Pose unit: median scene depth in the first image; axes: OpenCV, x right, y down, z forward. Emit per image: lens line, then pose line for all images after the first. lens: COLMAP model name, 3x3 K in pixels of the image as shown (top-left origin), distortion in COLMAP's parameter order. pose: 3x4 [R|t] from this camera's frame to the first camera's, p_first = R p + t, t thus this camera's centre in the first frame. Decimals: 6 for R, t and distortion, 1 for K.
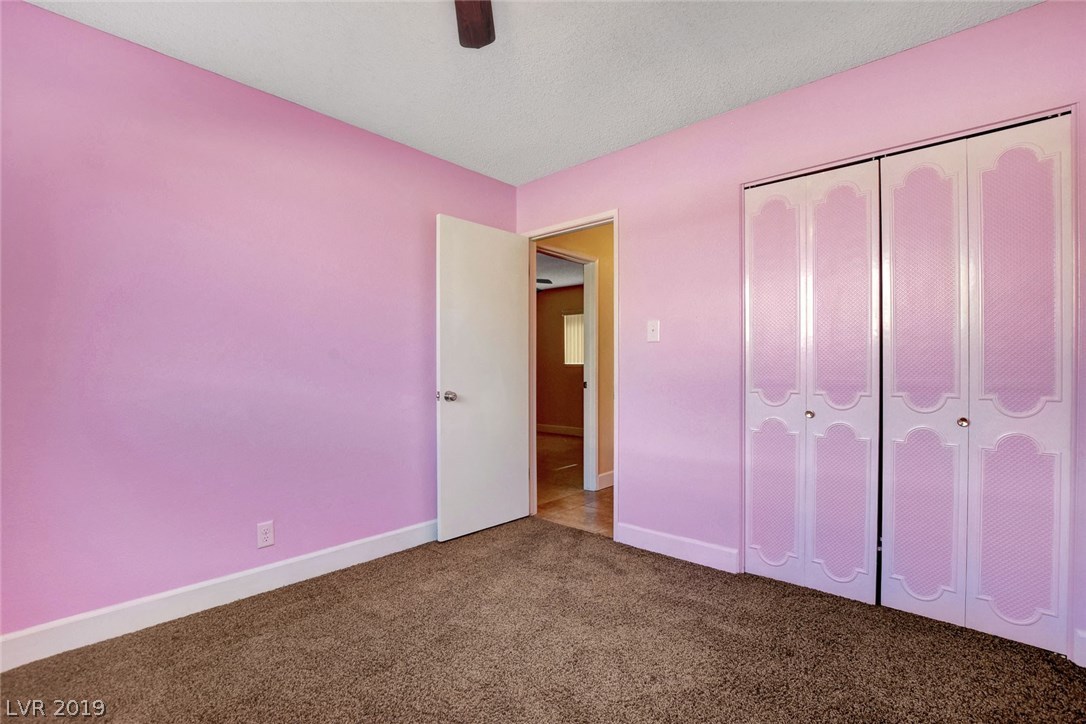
lens RADIAL K [[504.9, 0, 544.6], [0, 504.9, 377.1], [0, 0, 1]] dist [-0.035184, 0.004651]
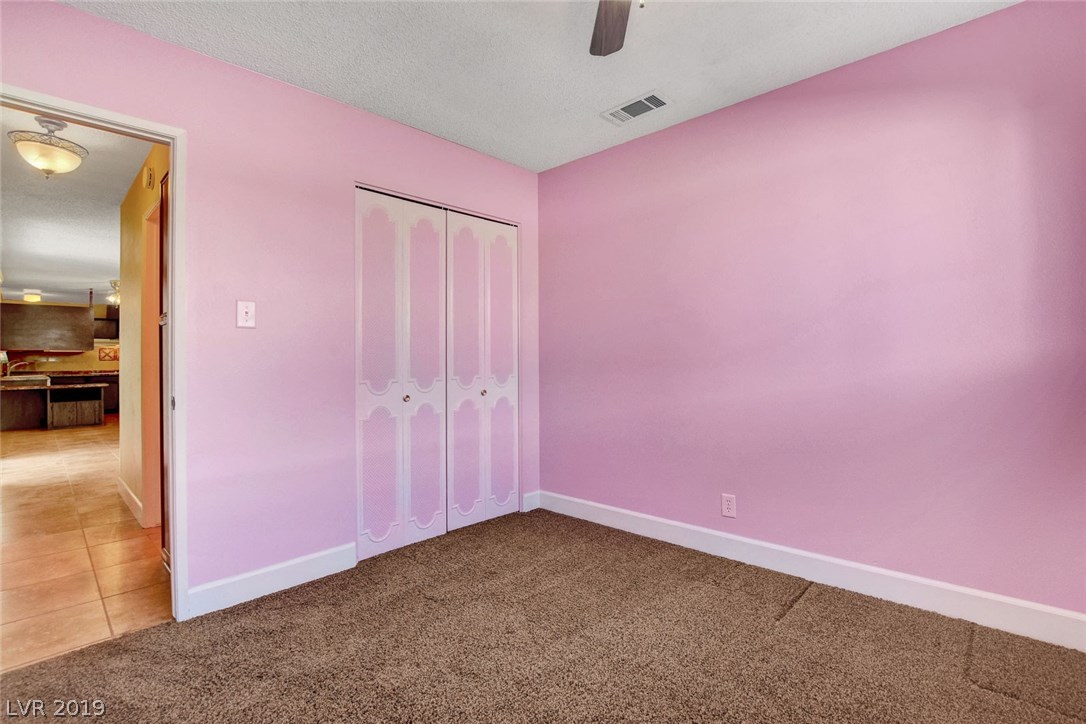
lens RADIAL K [[504.9, 0, 553.7], [0, 504.9, 353.3], [0, 0, 1]] dist [-0.035184, 0.004651]
pose [[-0.008650, 0.013828, 0.999867, -0.707992], [0.028969, 0.999488, -0.013572, -0.007665], [-0.999543, 0.028848, -0.009046, 0.683440]]
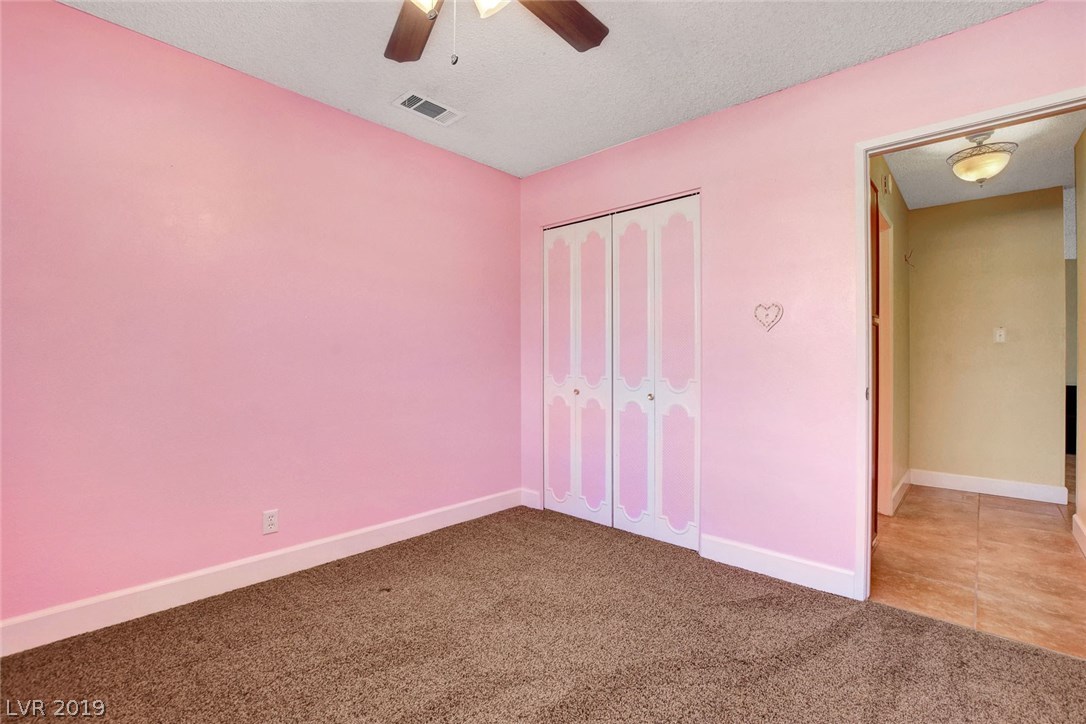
lens RADIAL K [[504.9, 0, 546.2], [0, 504.9, 356.4], [0, 0, 1]] dist [-0.035184, 0.004651]
pose [[0.999923, 0.010269, -0.006919, 0.474238], [-0.010411, 0.999728, -0.020848, 0.005345], [0.006704, 0.020918, 0.999759, -0.441940]]
